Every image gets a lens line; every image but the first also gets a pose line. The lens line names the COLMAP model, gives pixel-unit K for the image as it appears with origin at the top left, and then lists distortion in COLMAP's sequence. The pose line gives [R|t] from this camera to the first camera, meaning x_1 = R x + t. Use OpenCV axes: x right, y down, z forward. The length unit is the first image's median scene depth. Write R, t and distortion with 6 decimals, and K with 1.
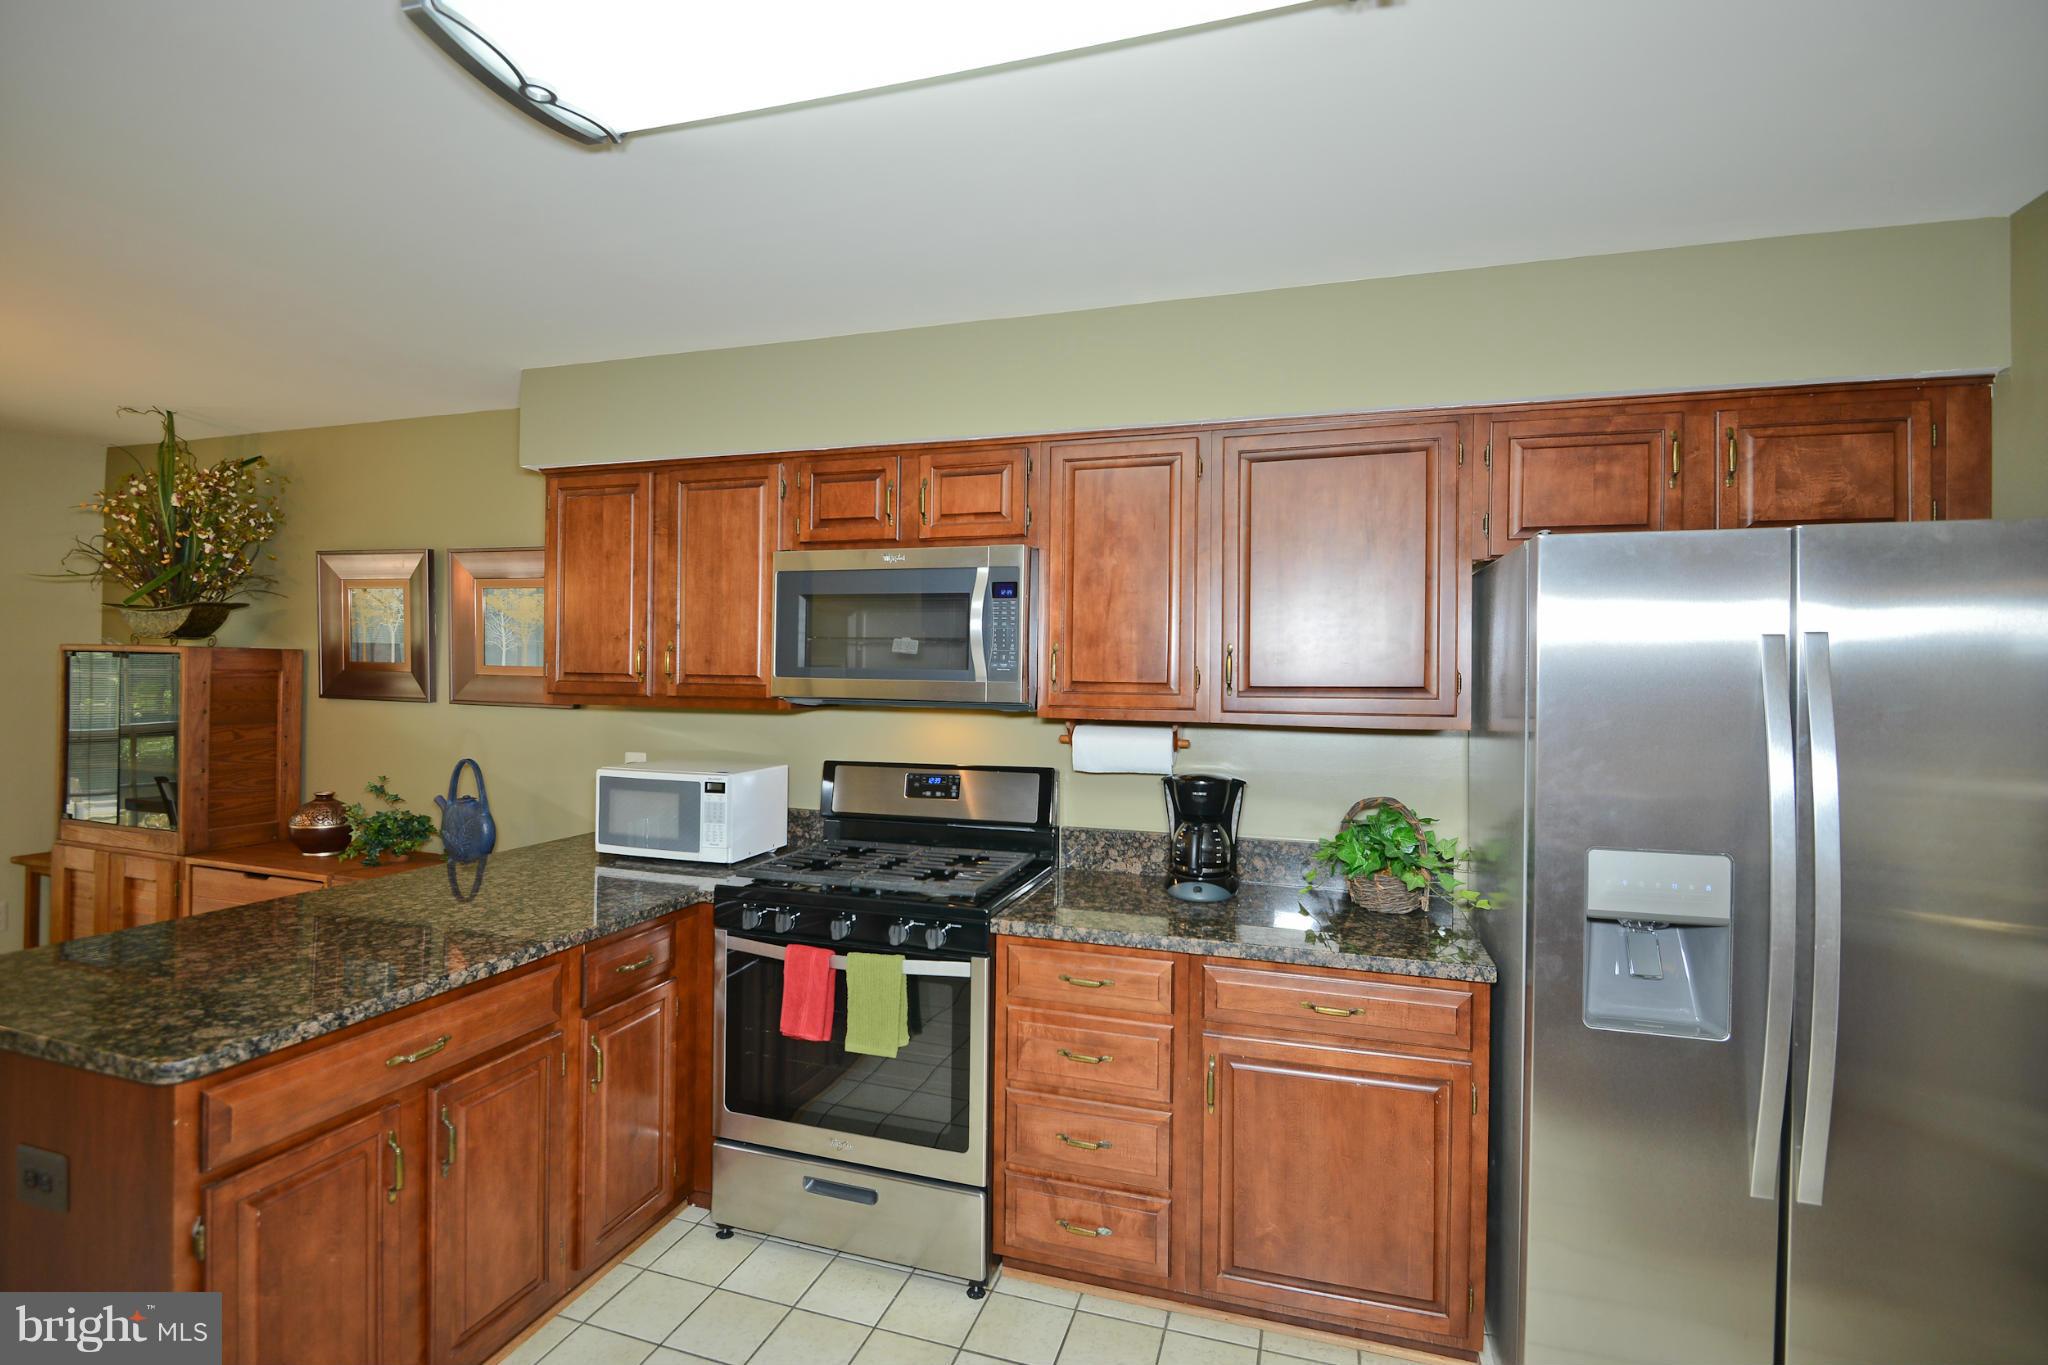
lens RADIAL K [[940.4, 0, 1017.3], [0, 940.4, 672.7], [0, 0, 1]] dist [-0.015088, -0.001947]
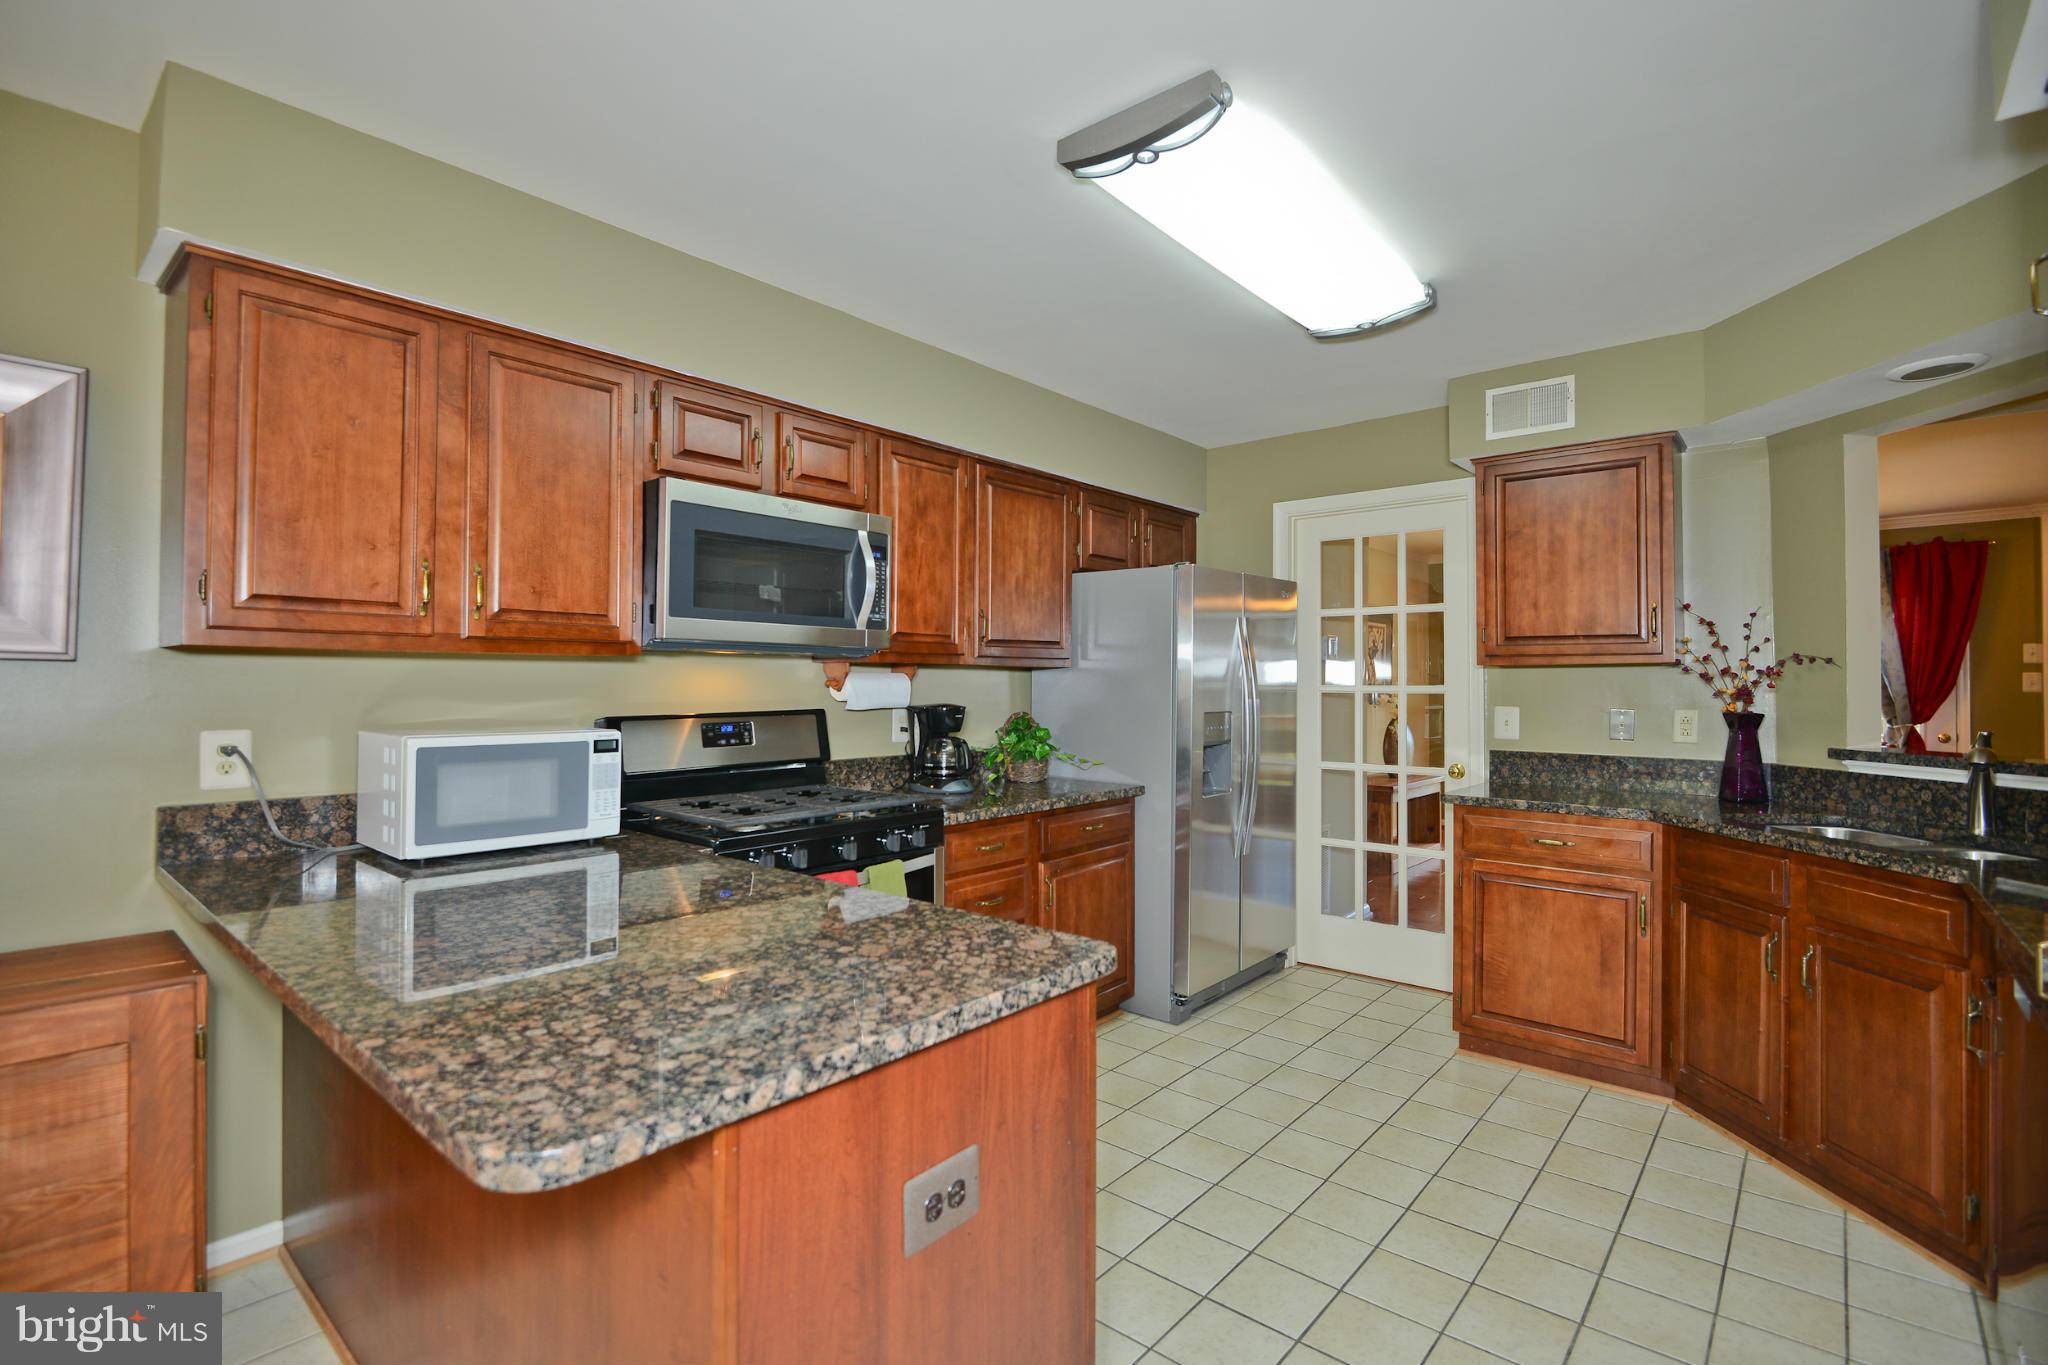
lens RADIAL K [[940.4, 0, 1016.8], [0, 940.4, 678.7], [0, 0, 1]] dist [-0.015088, -0.001947]
pose [[0.398071, -0.009205, 0.917309, -0.754630], [-0.000514, 0.999947, 0.010257, 0.043234], [-0.917355, -0.004554, 0.398045, 0.267930]]
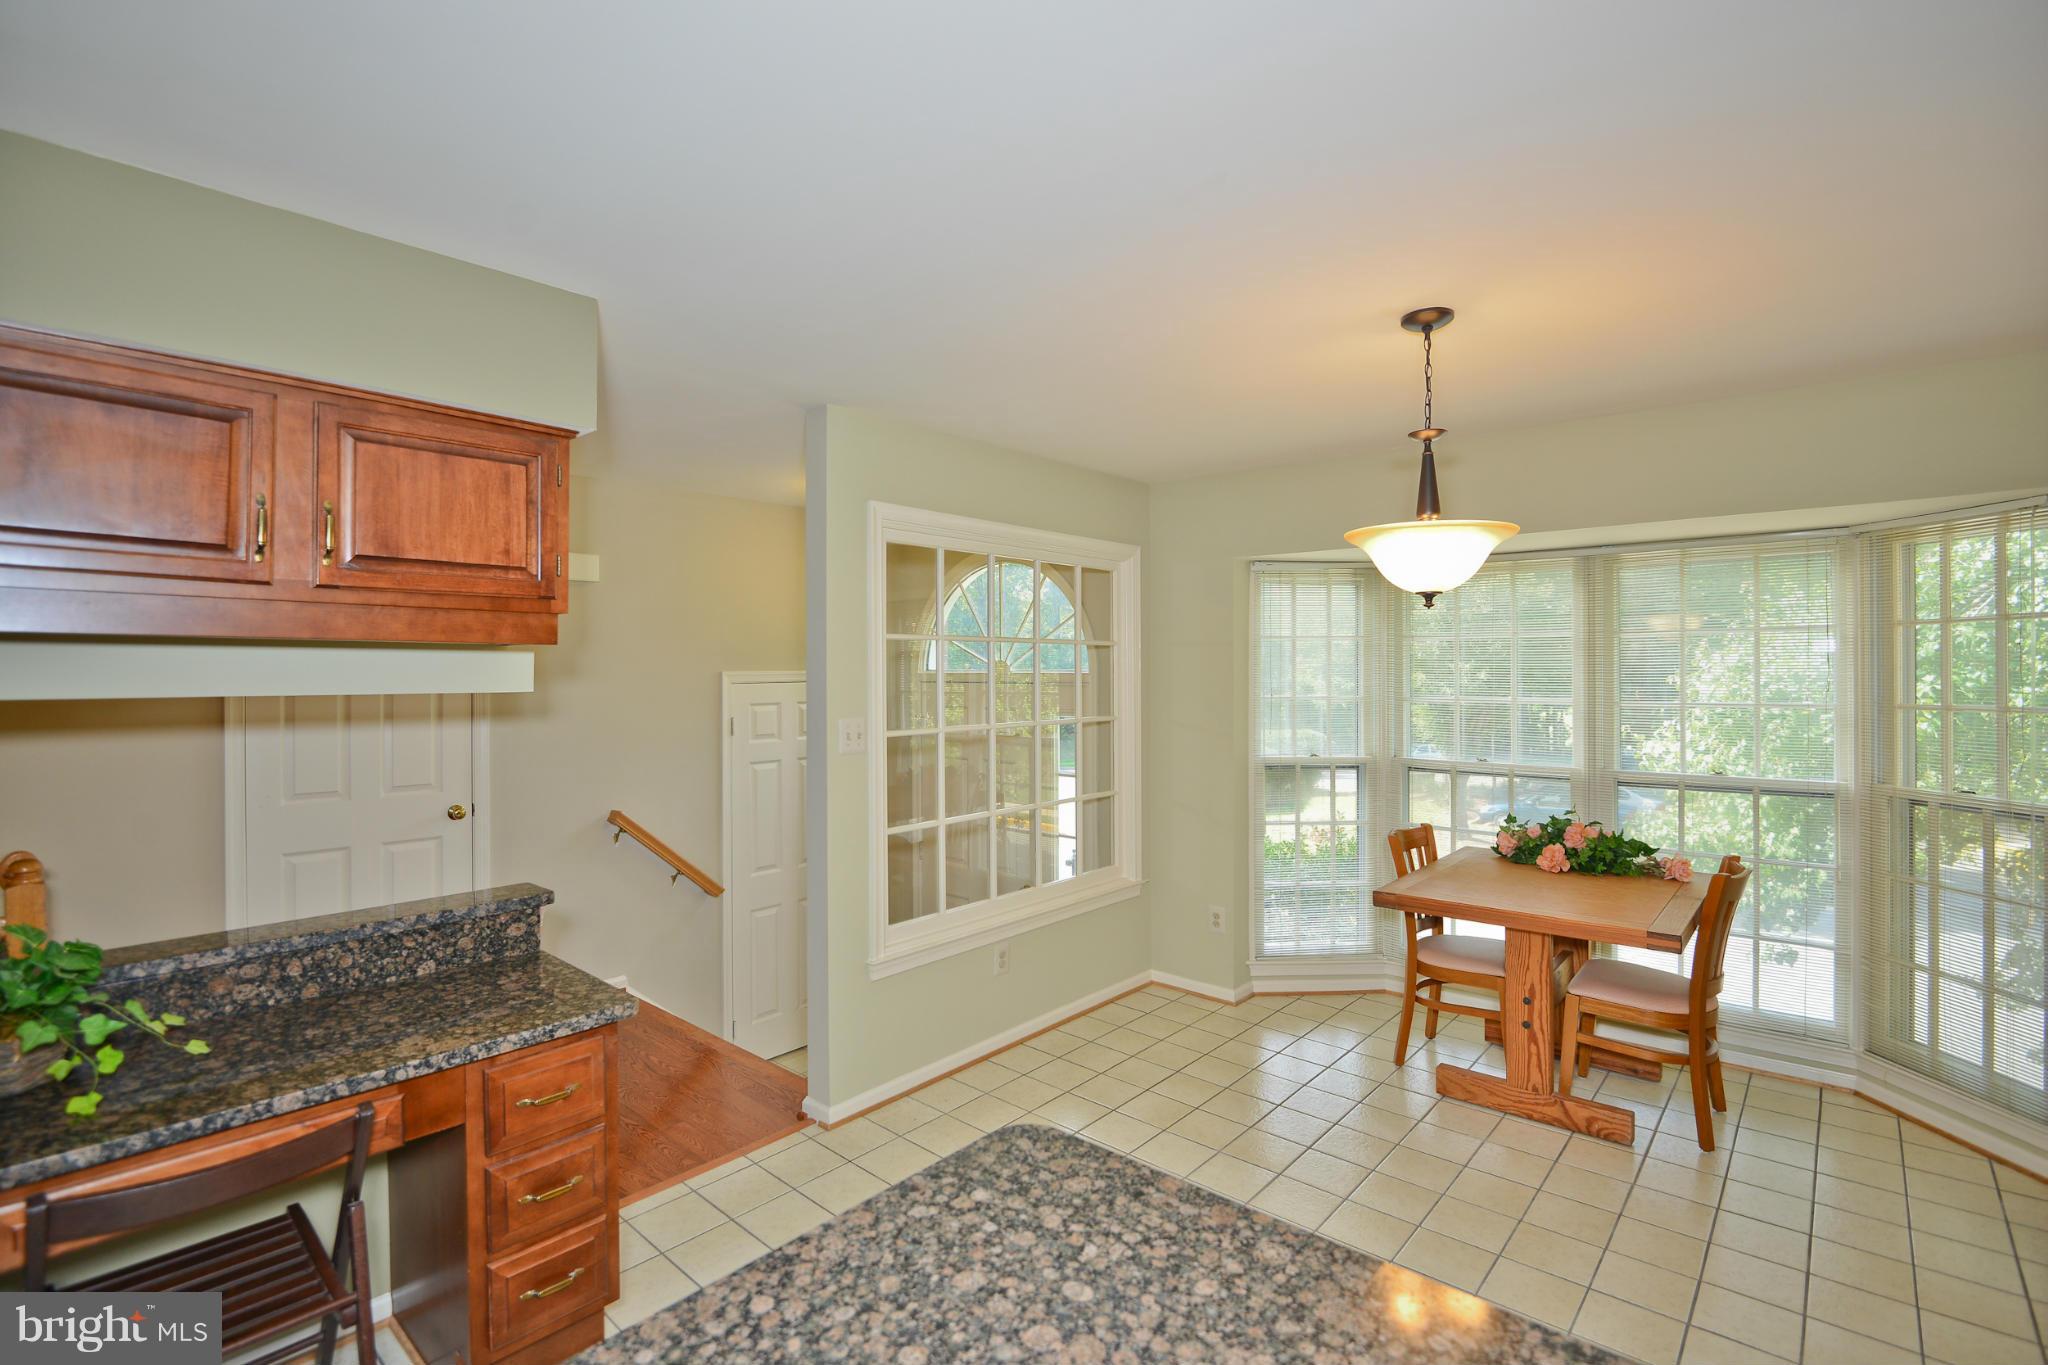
lens RADIAL K [[940.4, 0, 1021.4], [0, 940.4, 669.0], [0, 0, 1]] dist [-0.015088, -0.001947]
pose [[-0.404121, -0.015653, -0.914572, -0.229346], [-0.000070, 0.999854, -0.017082, -0.025098], [0.914706, -0.006839, -0.404063, 0.629053]]
